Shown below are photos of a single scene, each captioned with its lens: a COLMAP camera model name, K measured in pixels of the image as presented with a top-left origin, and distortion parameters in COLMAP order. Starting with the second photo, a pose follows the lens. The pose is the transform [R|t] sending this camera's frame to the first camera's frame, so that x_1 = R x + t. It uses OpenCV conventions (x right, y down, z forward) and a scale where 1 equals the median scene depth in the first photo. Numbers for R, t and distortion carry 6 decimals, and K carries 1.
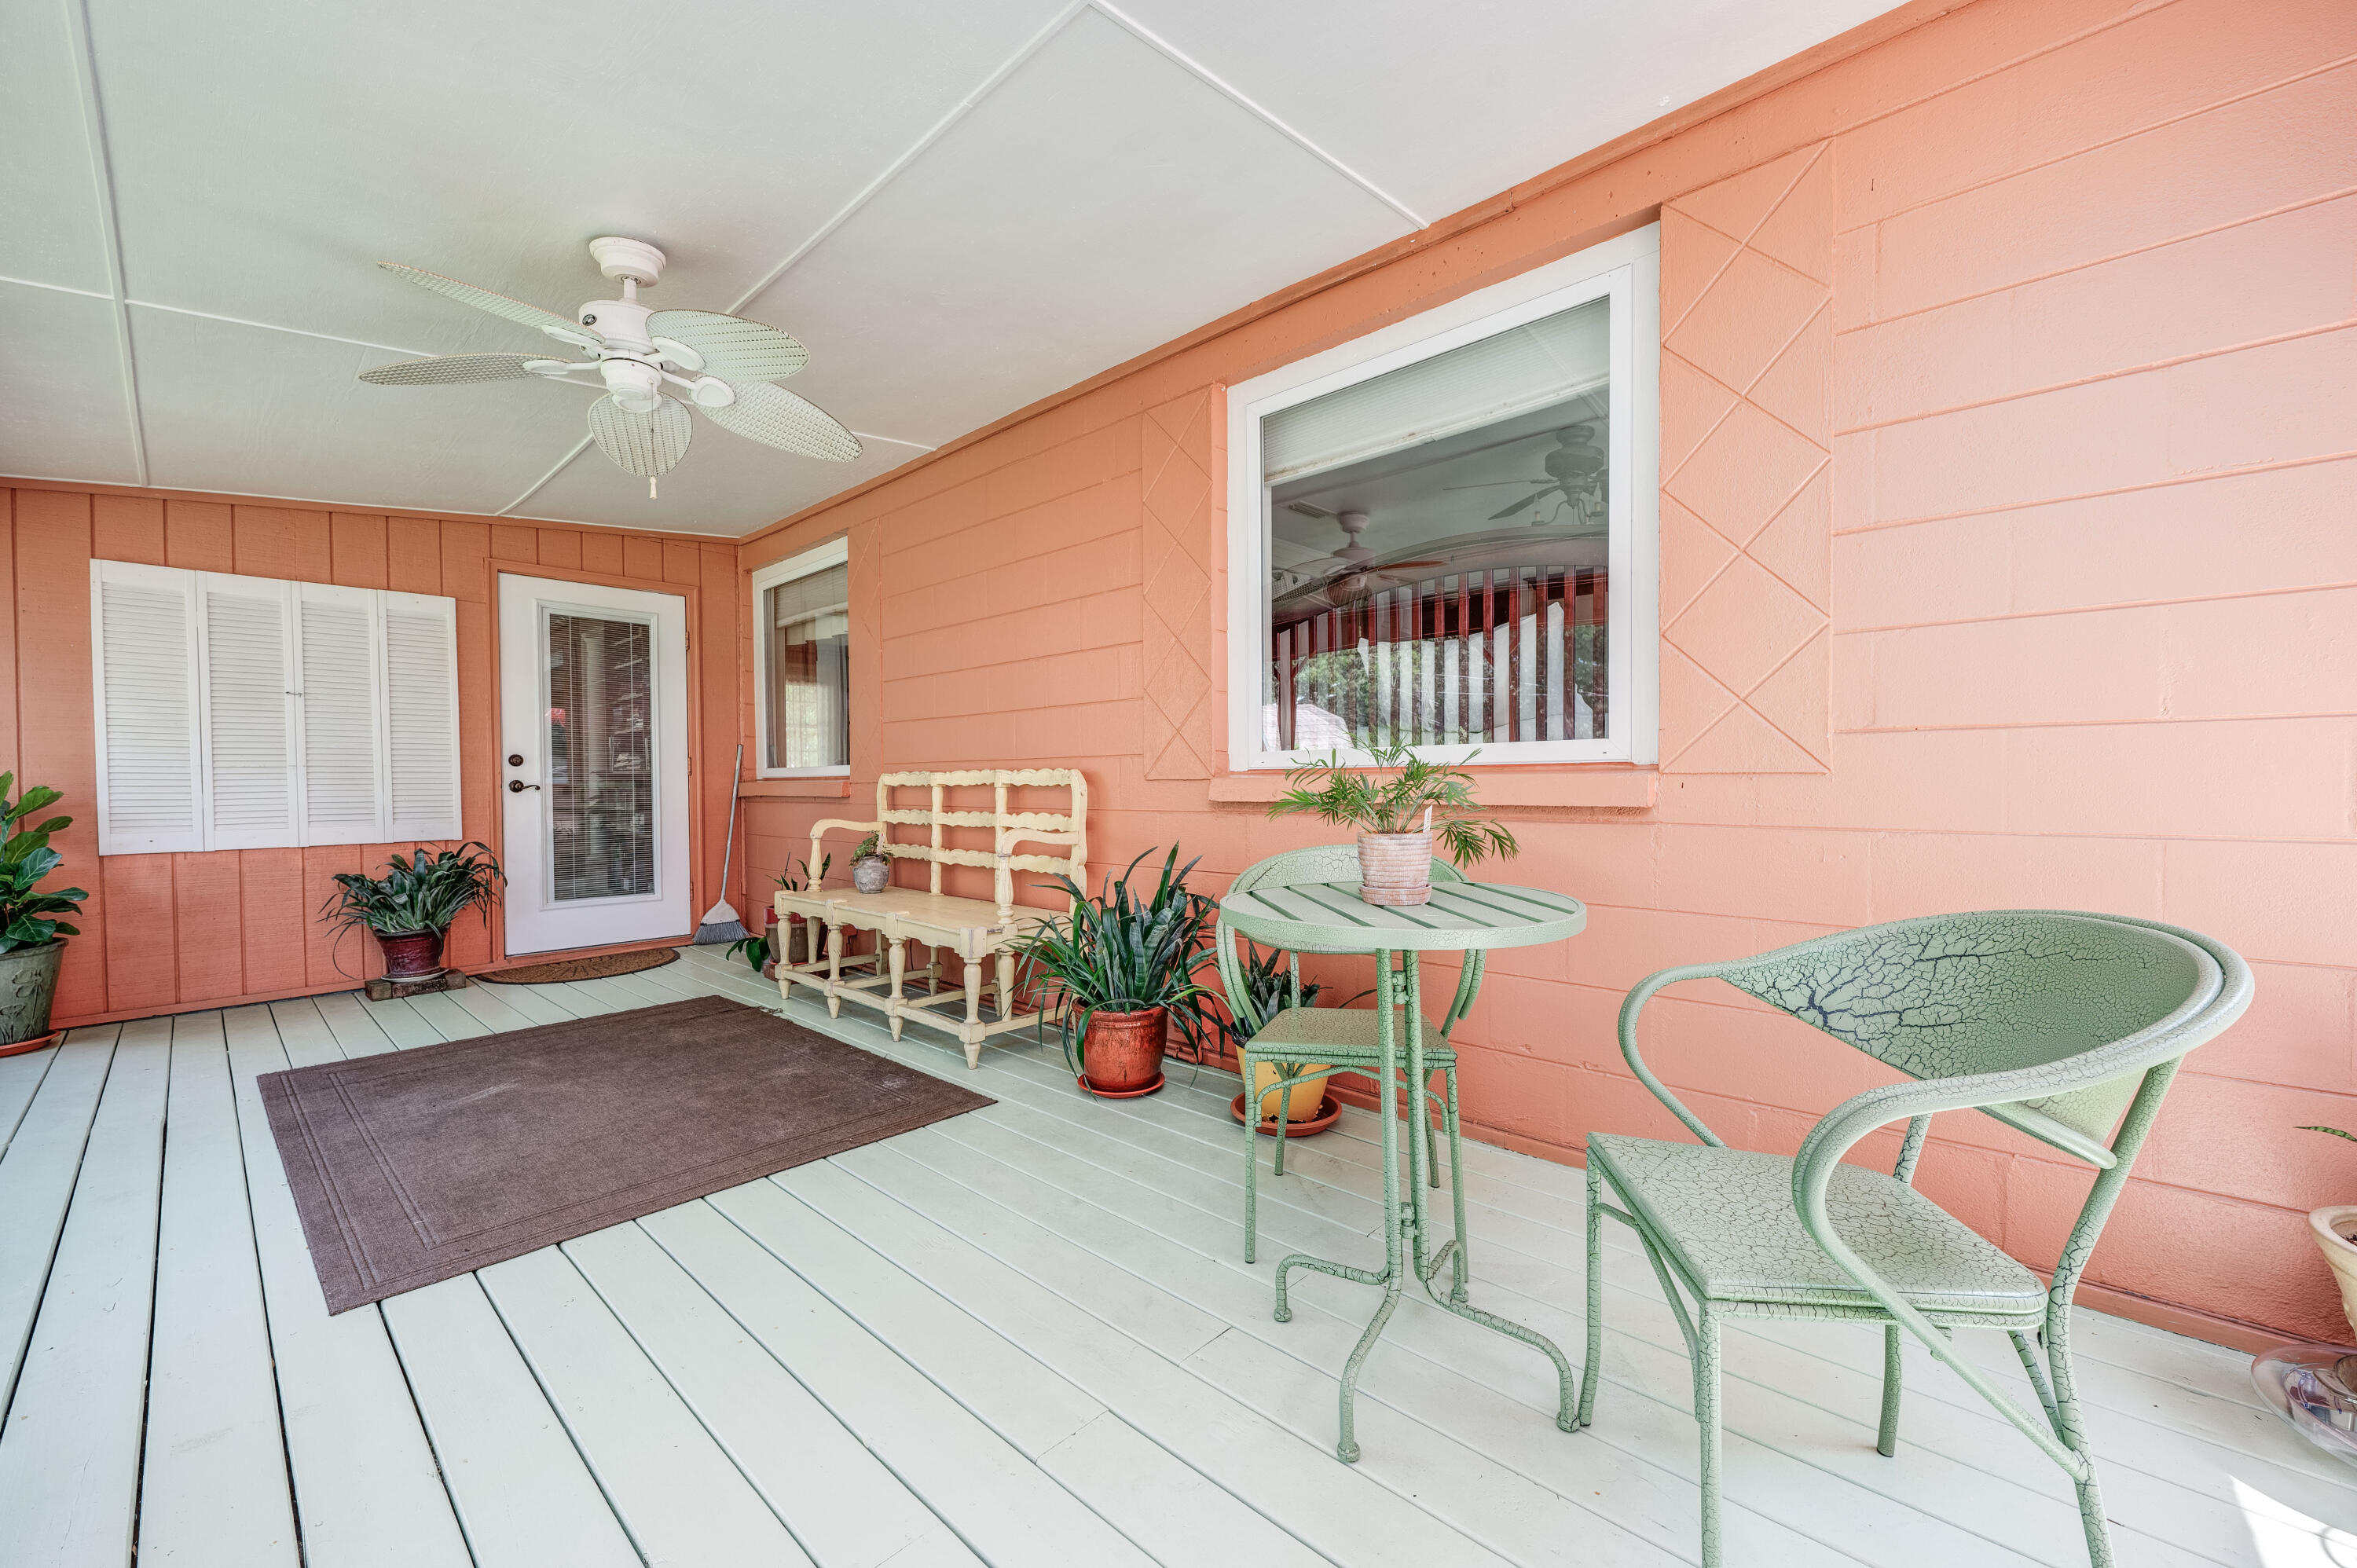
lens RADIAL K [[933.0, 0, 1187.6], [0, 933.0, 789.1], [0, 0, 1]] dist [0.001404, 0.000036]
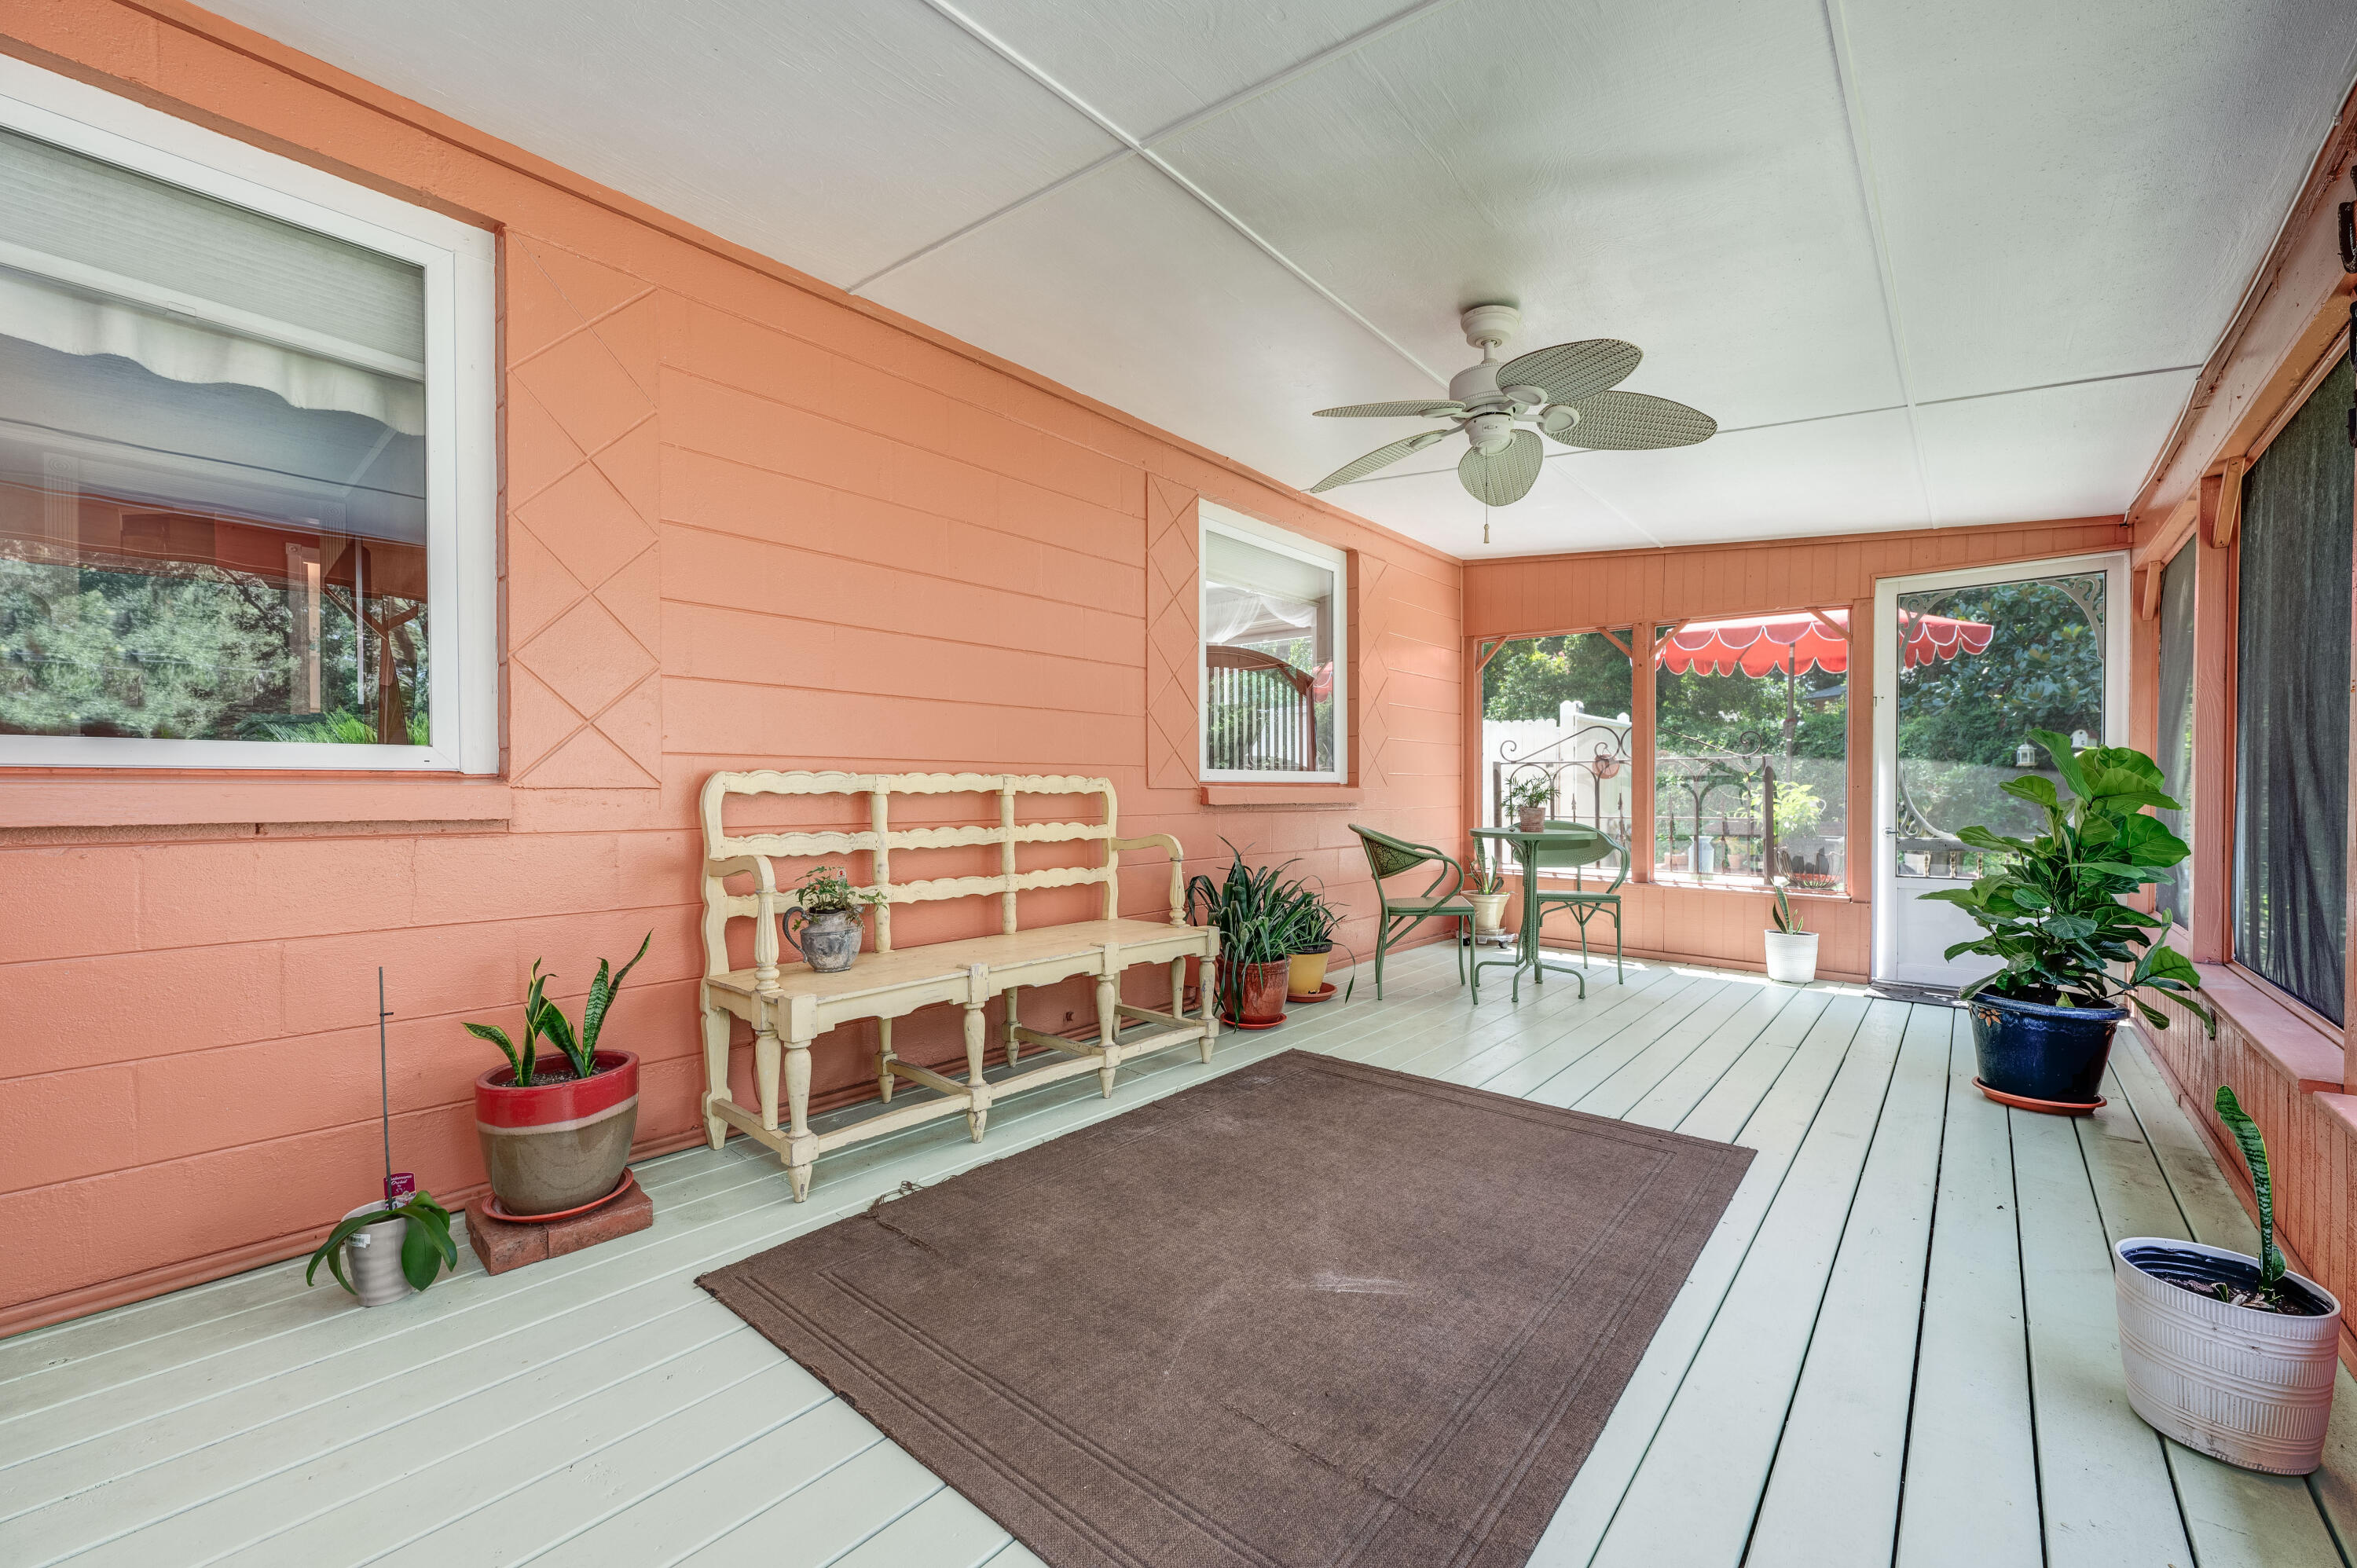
lens RADIAL K [[933.0, 0, 1191.4], [0, 933.0, 795.6], [0, 0, 1]] dist [0.001404, 0.000036]
pose [[-0.050063, 0.001451, 0.998745, -1.364367], [0.009301, 0.999956, -0.000987, 0.001008], [-0.998703, 0.009240, -0.050075, 1.142745]]
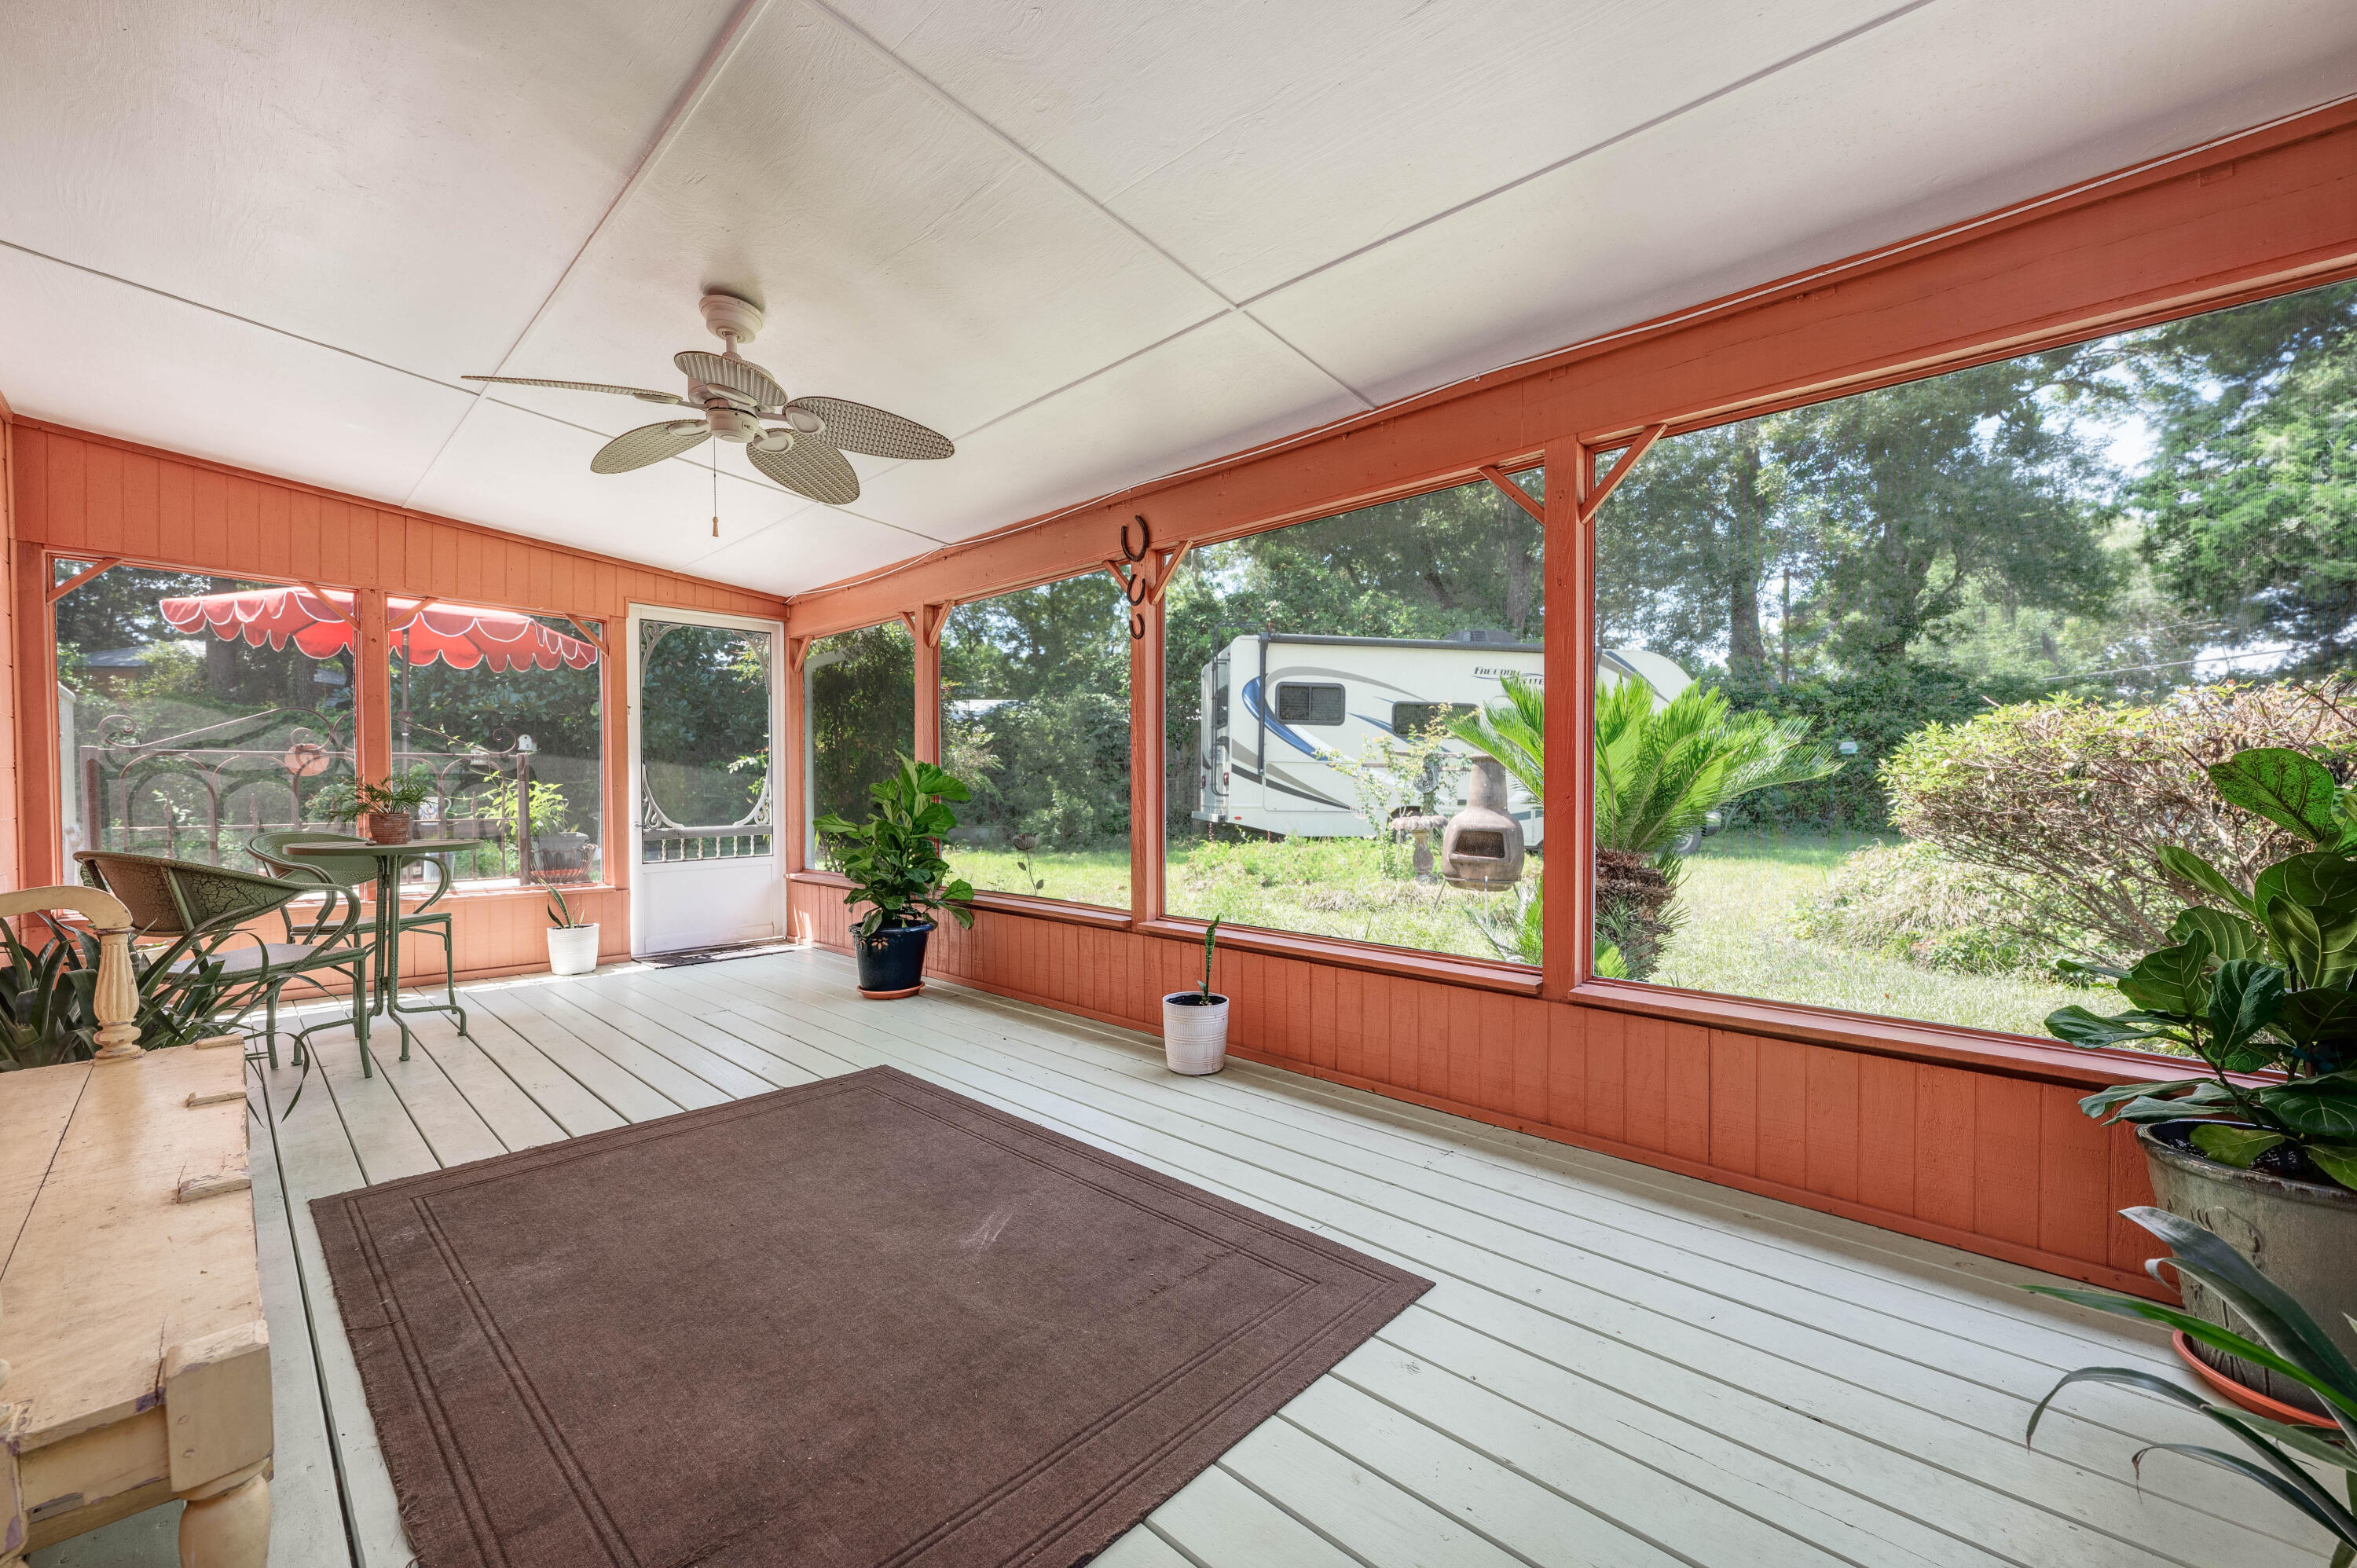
lens RADIAL K [[933.0, 0, 1178.9], [0, 933.0, 790.5], [0, 0, 1]] dist [0.001404, 0.000036]
pose [[-0.999943, 0.008510, 0.006422, -0.901254], [0.008605, 0.999852, 0.014888, -0.014313], [-0.006294, 0.014943, -0.999869, 1.699880]]
